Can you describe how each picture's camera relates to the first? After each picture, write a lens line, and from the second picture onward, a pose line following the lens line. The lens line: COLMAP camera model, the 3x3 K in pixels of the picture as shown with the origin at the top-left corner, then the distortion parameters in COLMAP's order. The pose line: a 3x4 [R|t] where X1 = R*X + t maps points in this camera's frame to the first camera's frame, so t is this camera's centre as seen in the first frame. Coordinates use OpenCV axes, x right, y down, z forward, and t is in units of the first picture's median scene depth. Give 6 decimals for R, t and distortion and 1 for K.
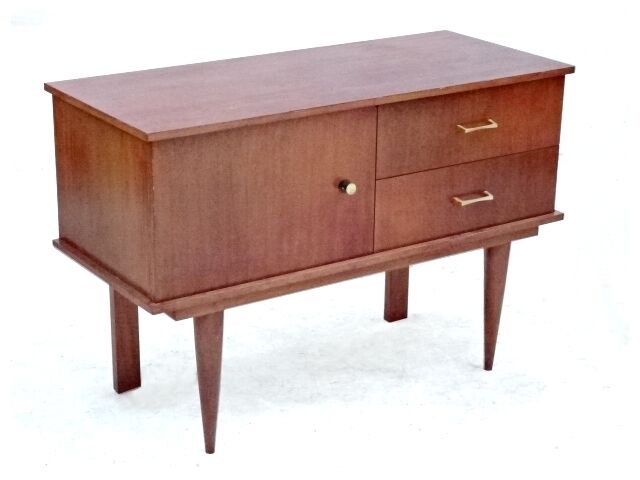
lens RADIAL K [[1469.2, 0, 320.0], [0, 1469.2, 239.2], [0, 0, 1]] dist [-0.154489, 0.000000]
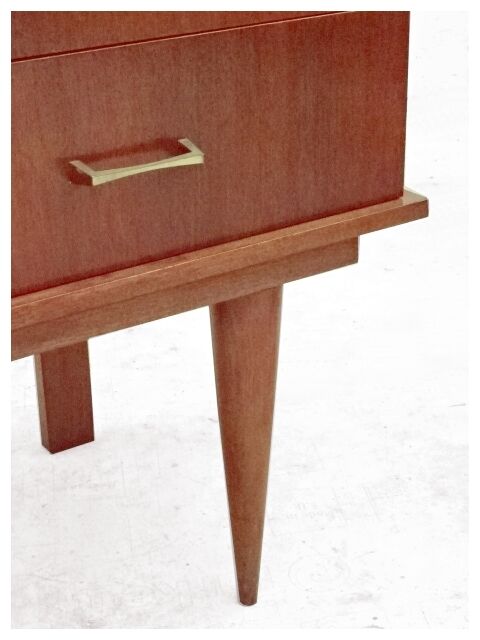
lens RADIAL K [[1211.5, 0, 239.1], [0, 1211.5, 321.7], [0, 0, 1]] dist [0.021660, 0.000000]
pose [[0.999351, -0.034414, -0.010662, 0.122779], [0.035159, 0.996158, 0.080205, -0.013070], [0.007861, -0.080528, 0.996721, 0.704835]]
